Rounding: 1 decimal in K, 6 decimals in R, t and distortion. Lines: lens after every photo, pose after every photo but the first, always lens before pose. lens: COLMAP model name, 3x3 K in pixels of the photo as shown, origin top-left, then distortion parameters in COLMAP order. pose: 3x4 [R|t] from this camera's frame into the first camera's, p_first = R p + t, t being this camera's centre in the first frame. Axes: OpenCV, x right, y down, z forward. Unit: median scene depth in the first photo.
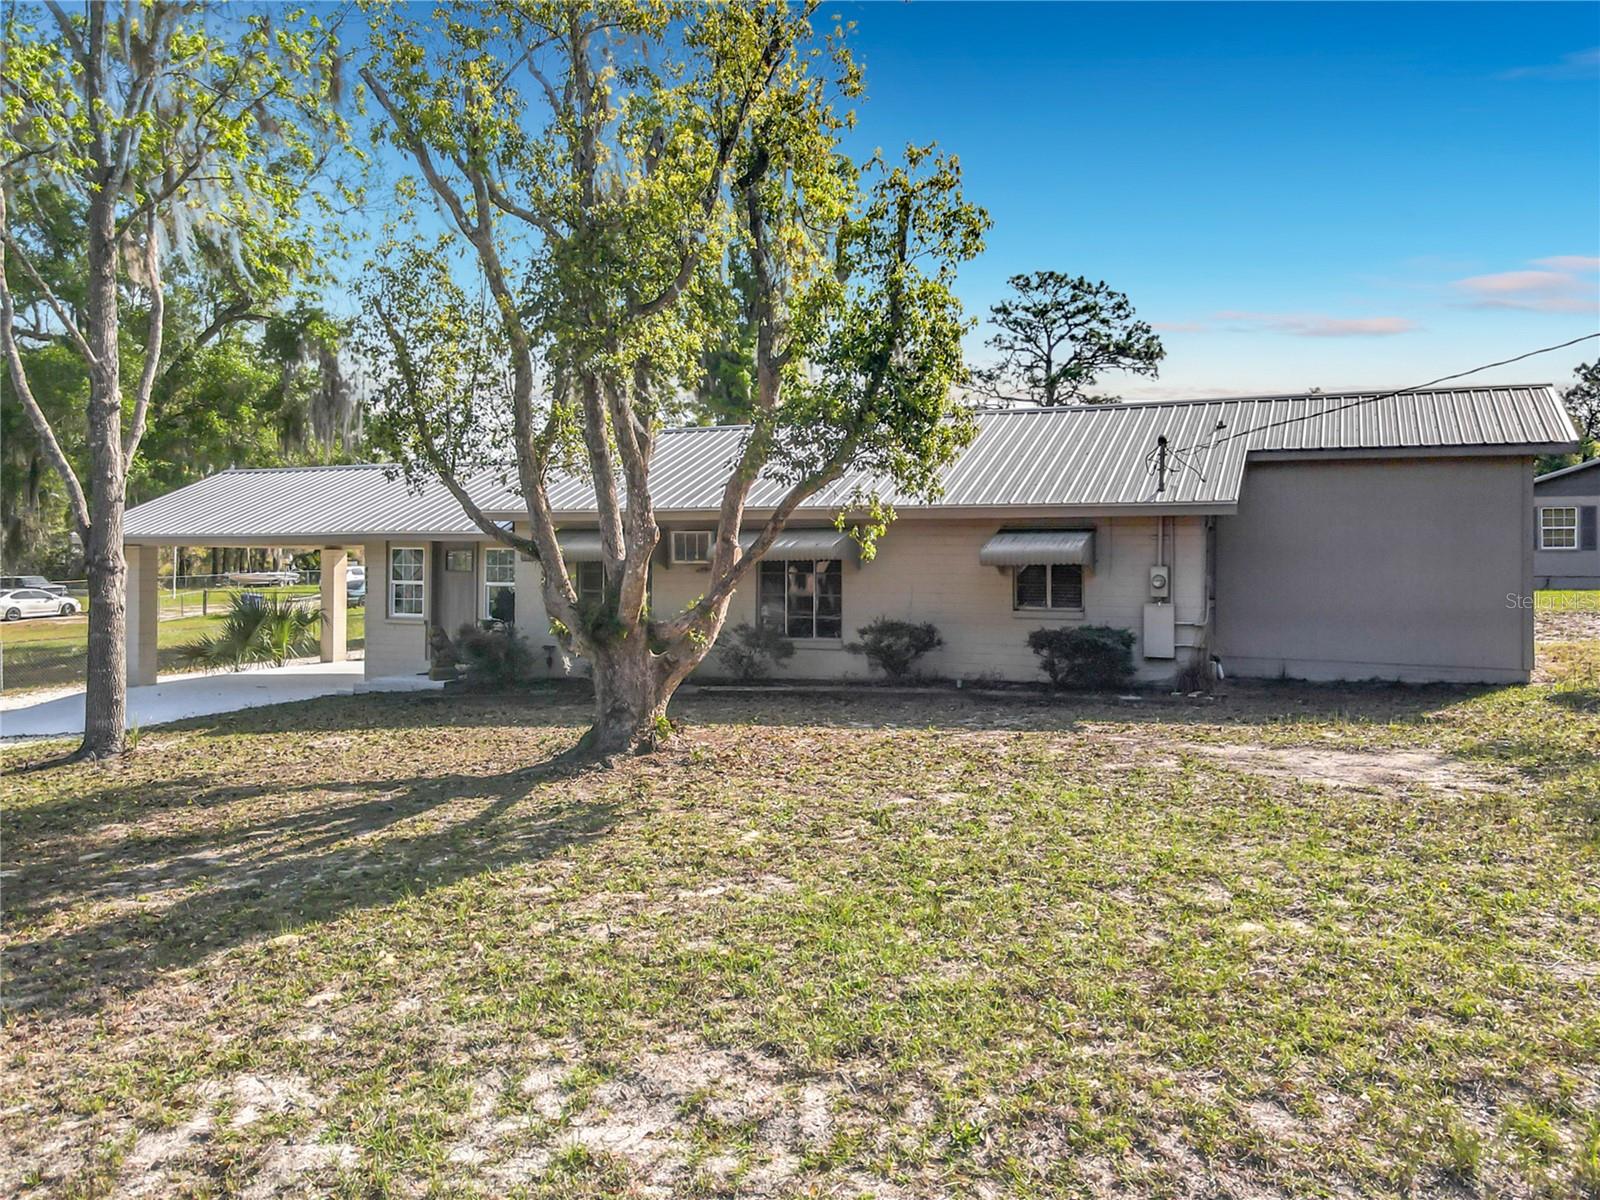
lens RADIAL K [[1173.8, 0, 811.0], [0, 1173.8, 569.3], [0, 0, 1]] dist [0.010506, 0.007607]
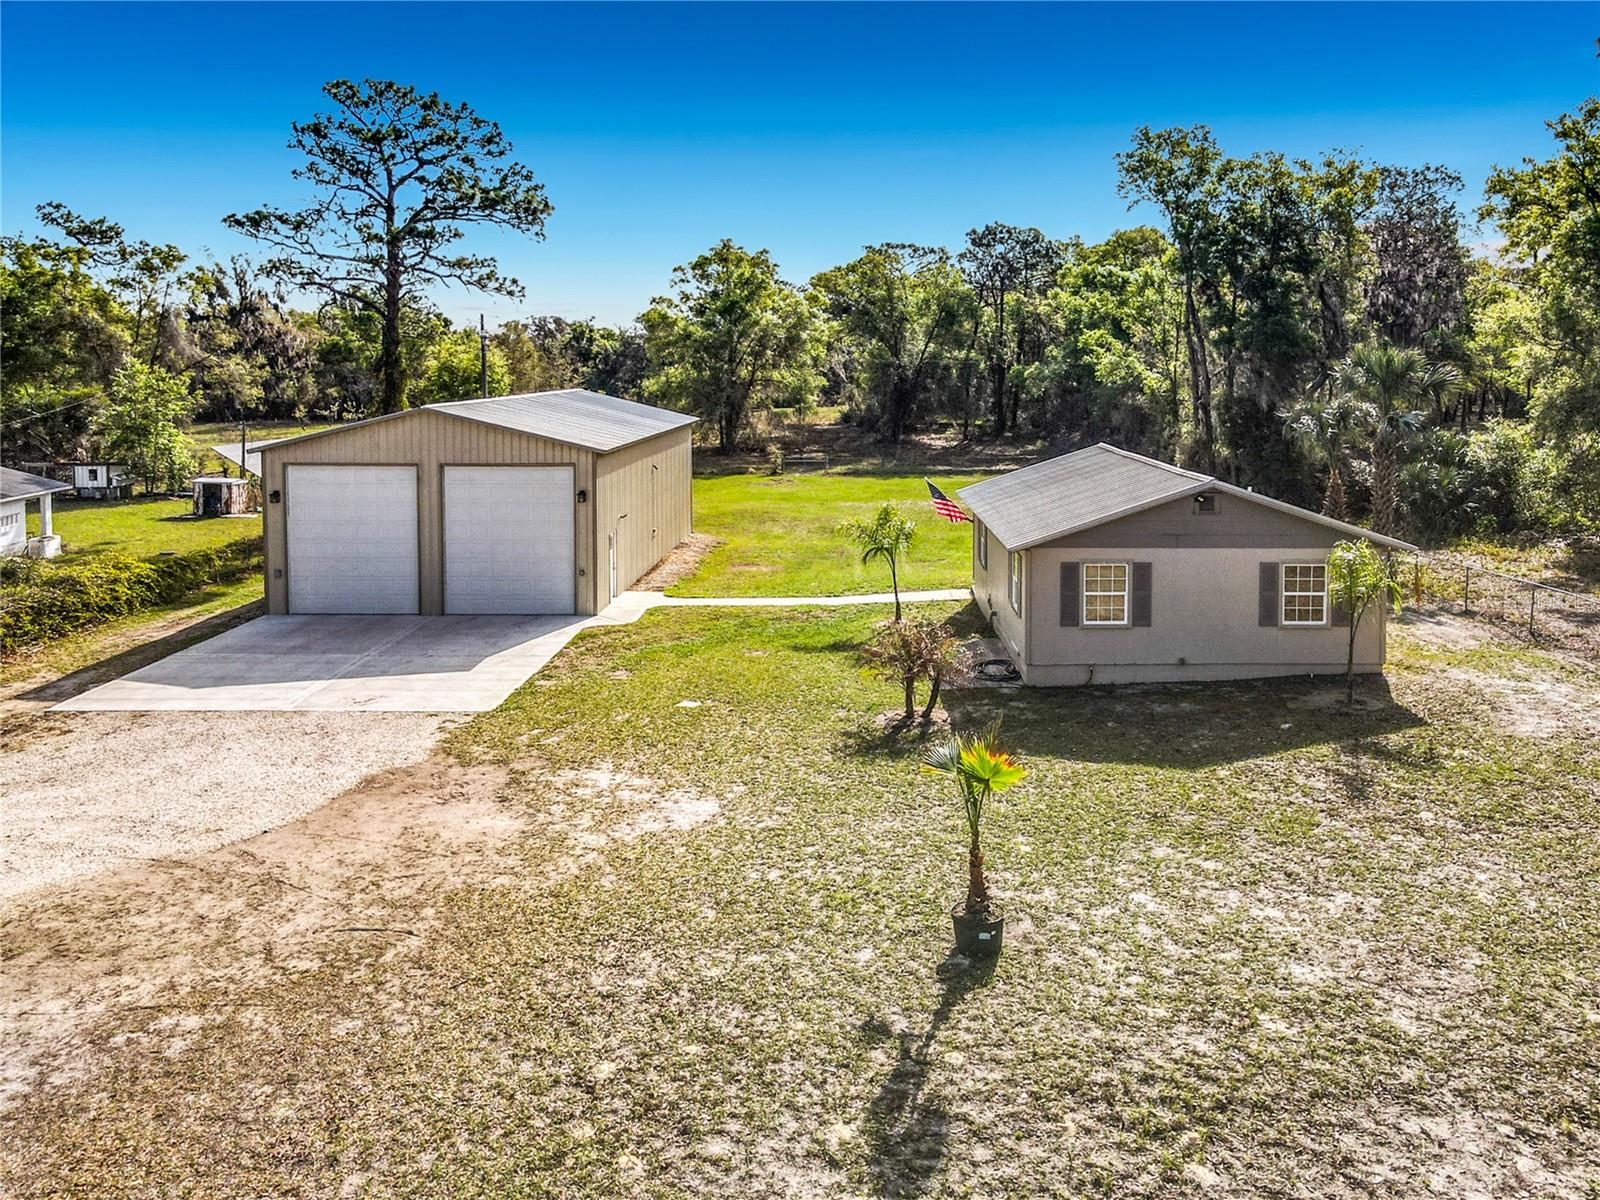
lens RADIAL K [[1247.9, 0, 848.9], [0, 1247.9, 412.5], [0, 0, 1]] dist [0.020870, -0.003015]
pose [[0.871605, -0.015537, 0.489963, 0.073931], [0.003305, 0.999661, 0.025820, -0.074244], [-0.490198, -0.020885, 0.871361, 0.212119]]
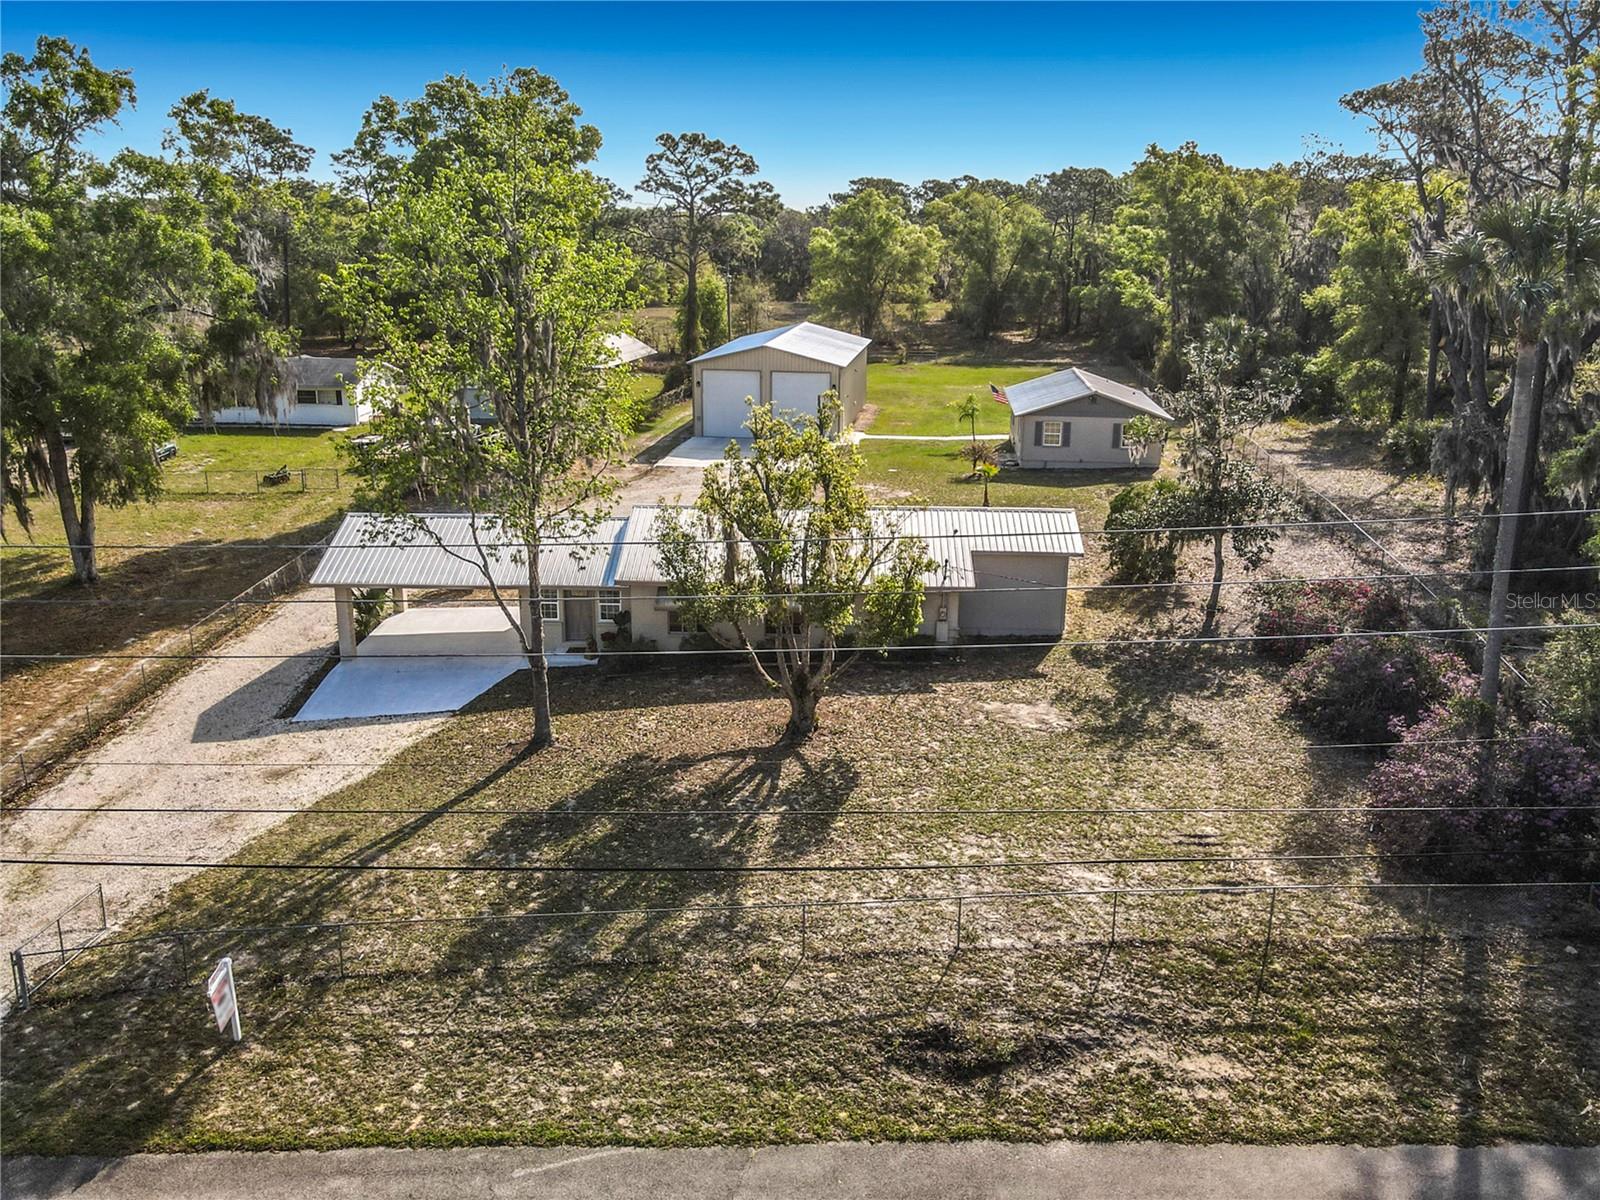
lens RADIAL K [[1173.8, 0, 811.0], [0, 1173.8, 569.3], [0, 0, 1]] dist [0.010506, 0.007607]
pose [[0.921821, -0.097310, 0.375203, -0.177365], [-0.005494, 0.964598, 0.263668, -0.141482], [-0.387578, -0.245116, 0.888652, -0.220986]]
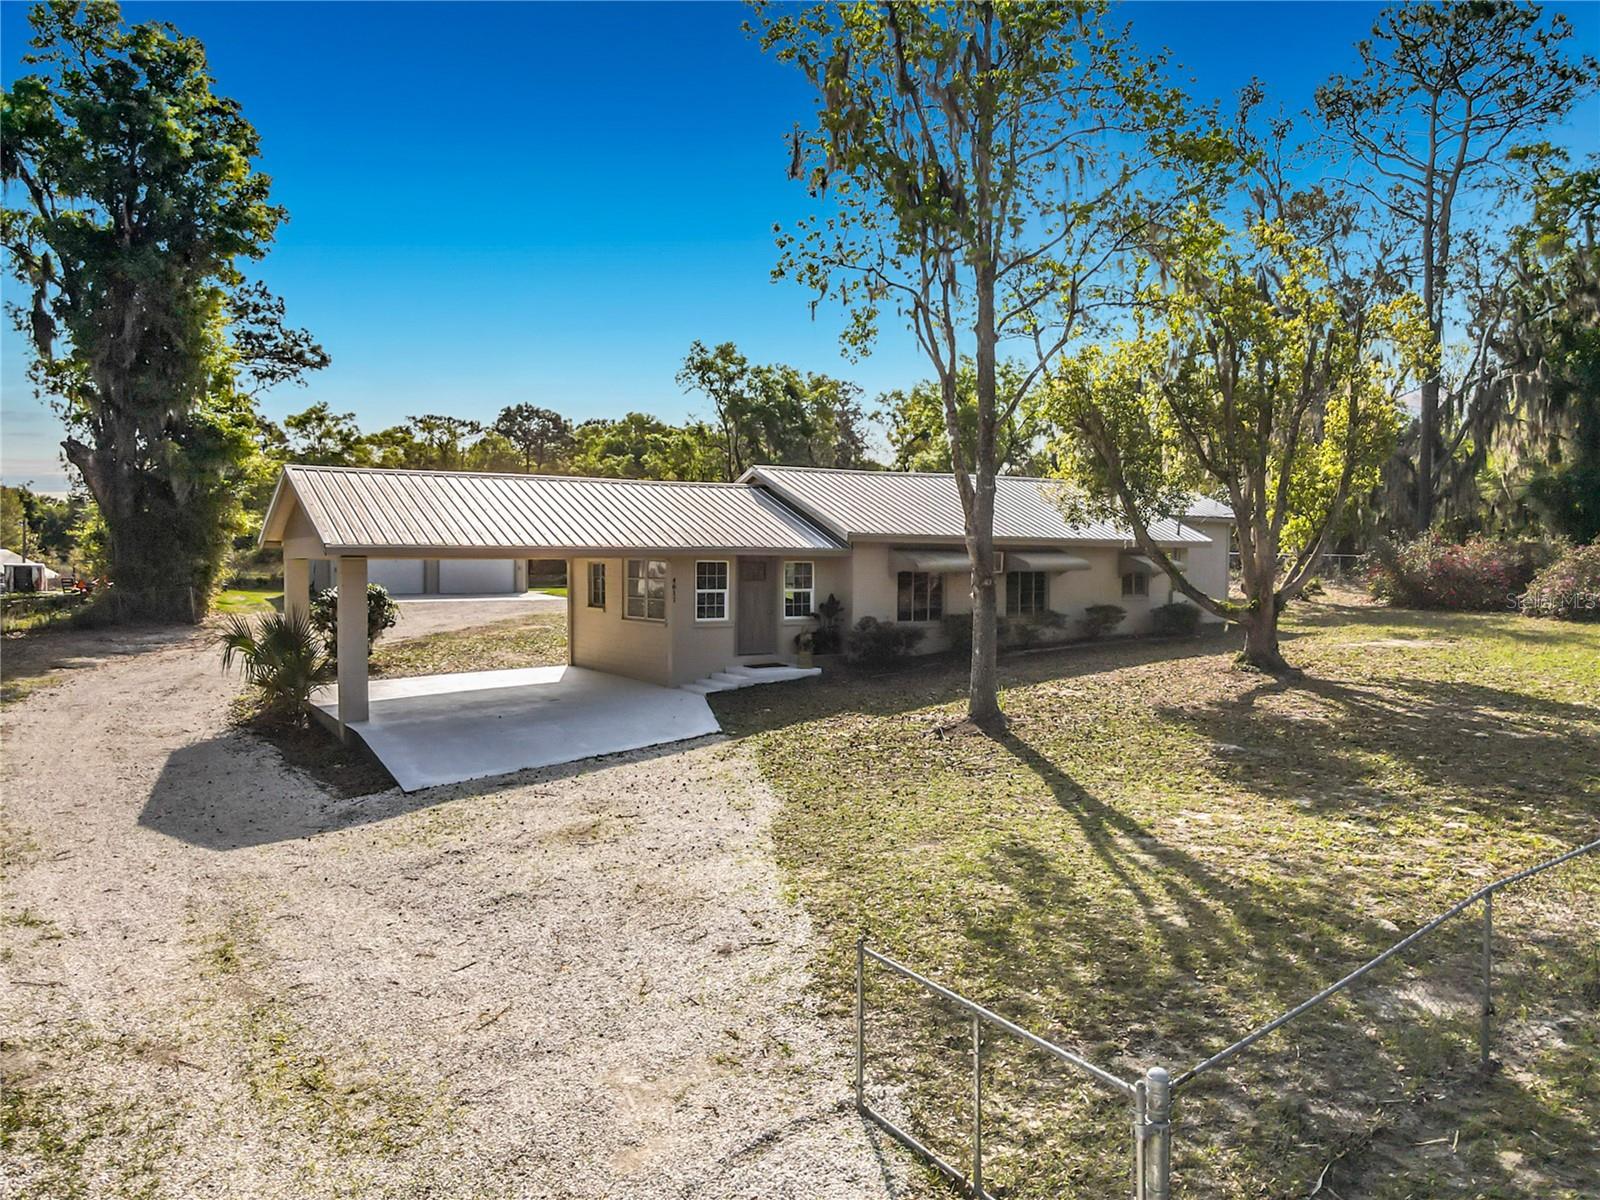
lens RADIAL K [[1173.8, 0, 811.0], [0, 1173.8, 569.3], [0, 0, 1]] dist [0.010506, 0.007607]
pose [[0.545017, -0.007510, 0.838392, -0.335046], [0.010744, 0.999940, 0.001972, -0.002291], [-0.838356, 0.007933, 0.545065, 0.073465]]
